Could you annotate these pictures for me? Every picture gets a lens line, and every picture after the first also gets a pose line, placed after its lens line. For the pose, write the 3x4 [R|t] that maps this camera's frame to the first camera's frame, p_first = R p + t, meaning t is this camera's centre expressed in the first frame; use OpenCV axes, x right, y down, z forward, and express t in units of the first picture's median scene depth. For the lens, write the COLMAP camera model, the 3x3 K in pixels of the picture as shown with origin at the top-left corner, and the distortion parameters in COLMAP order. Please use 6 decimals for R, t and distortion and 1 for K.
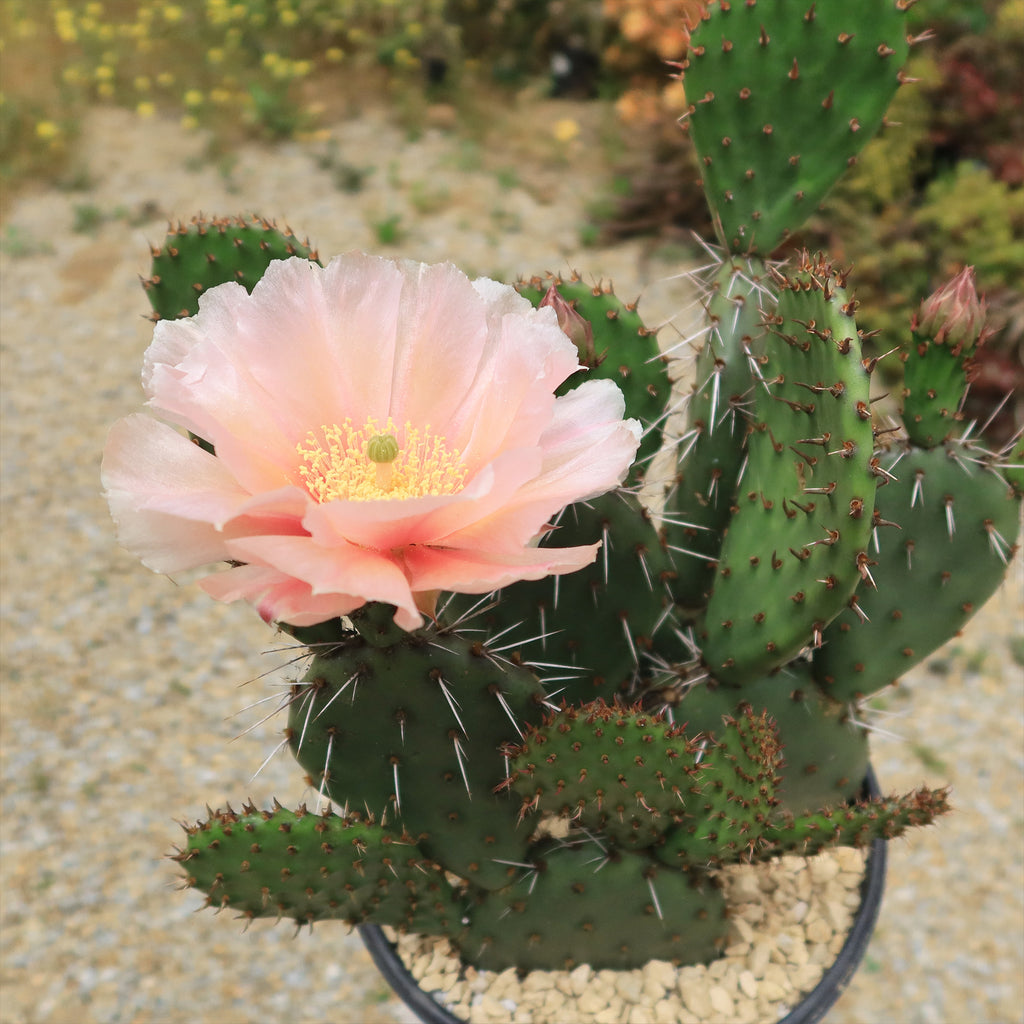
lens RADIAL K [[1057.6, 0, 504.3], [0, 1057.6, 507.3], [0, 0, 1]] dist [-0.031704, 0.021685]
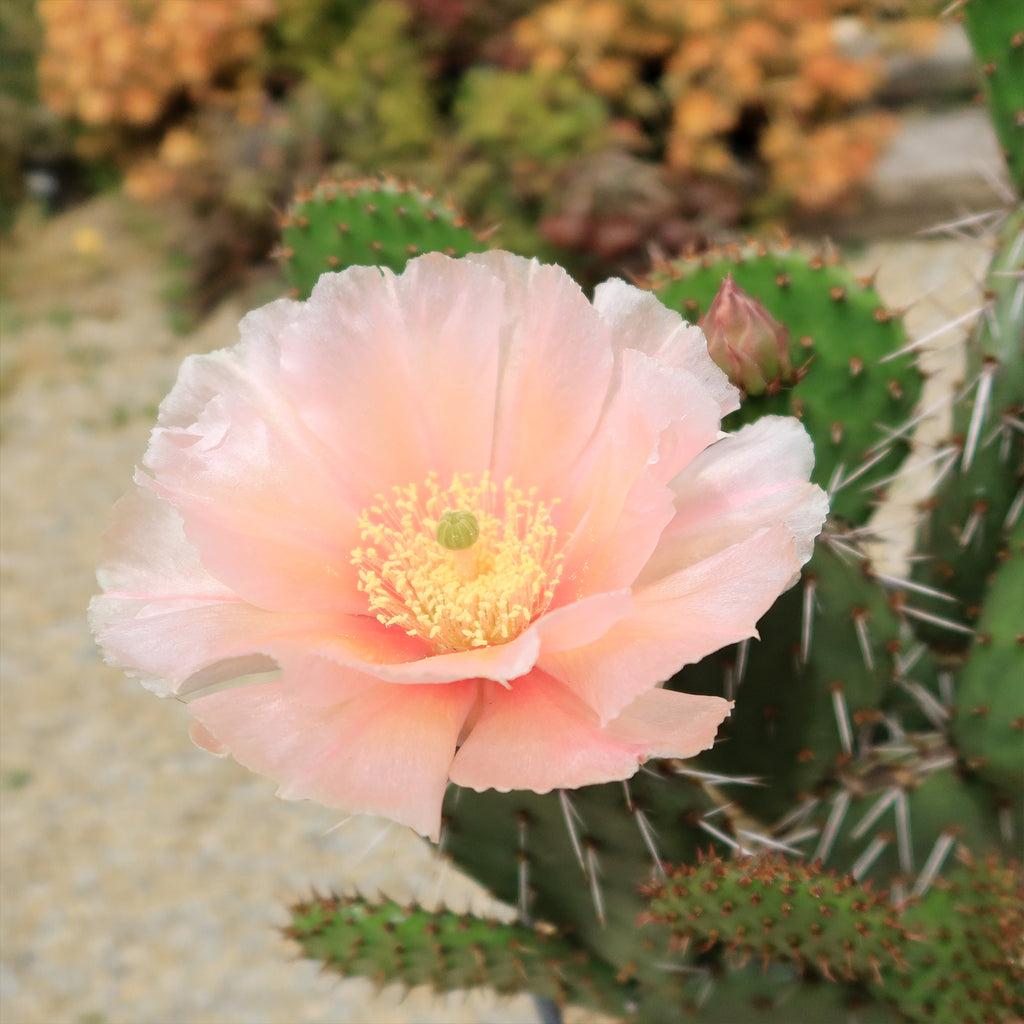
lens RADIAL K [[1063.1, 0, 505.1], [0, 1063.1, 505.7], [0, 0, 1]] dist [-0.041522, 0.018219]
pose [[0.958402, 0.046251, -0.281649, 0.096257], [-0.012512, 0.992643, 0.120432, -0.123263], [0.285147, -0.111898, 0.951930, 0.223802]]
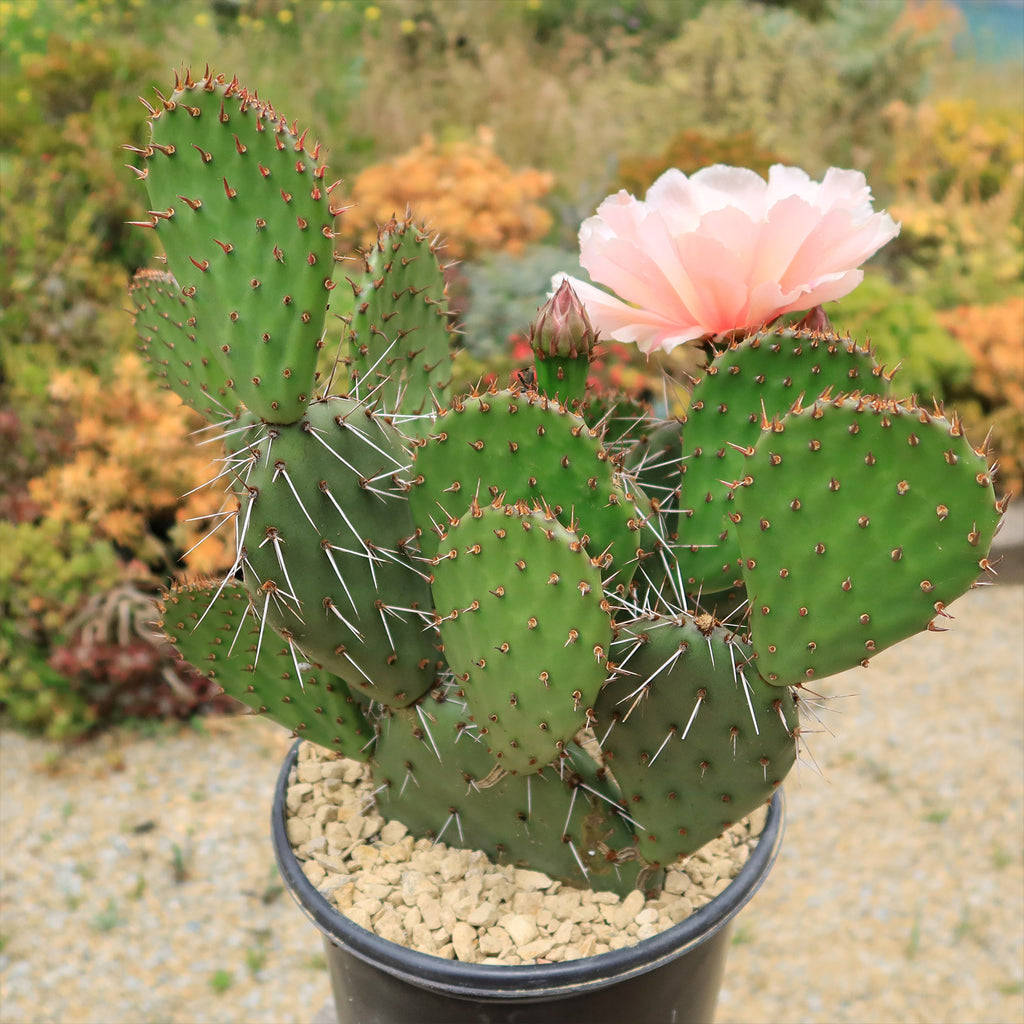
lens RADIAL K [[1057.6, 0, 504.3], [0, 1057.6, 507.3], [0, 0, 1]] dist [-0.031704, 0.021685]
pose [[0.981932, -0.056974, 0.180453, 0.040087], [0.114255, 0.938663, -0.325357, 0.464717], [-0.150847, 0.340096, 0.928213, -0.125090]]
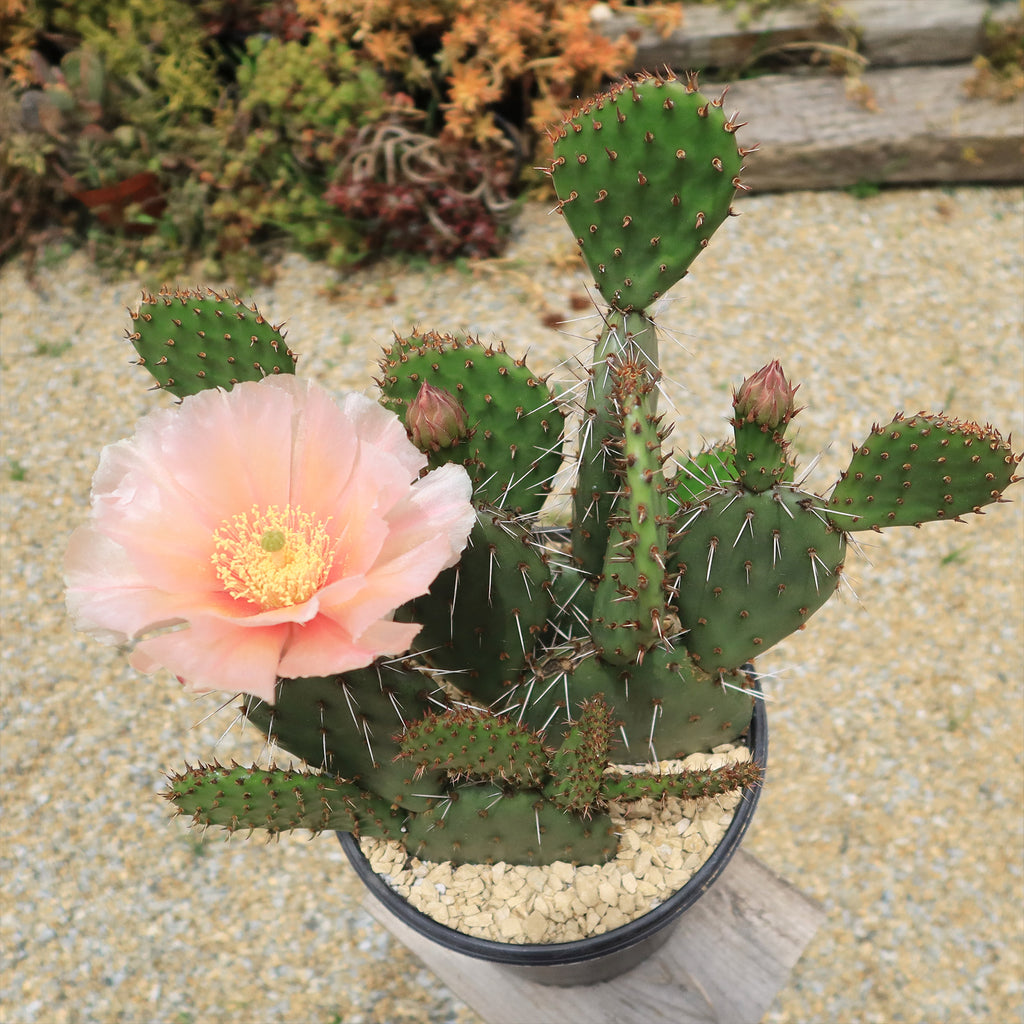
lens RADIAL K [[1057.6, 0, 504.3], [0, 1057.6, 507.3], [0, 0, 1]] dist [-0.031704, 0.021685]
pose [[0.994937, 0.013363, -0.099612, 0.231919], [0.004922, 0.983454, 0.181090, -0.254269], [0.100384, -0.180663, 0.978409, -0.201201]]
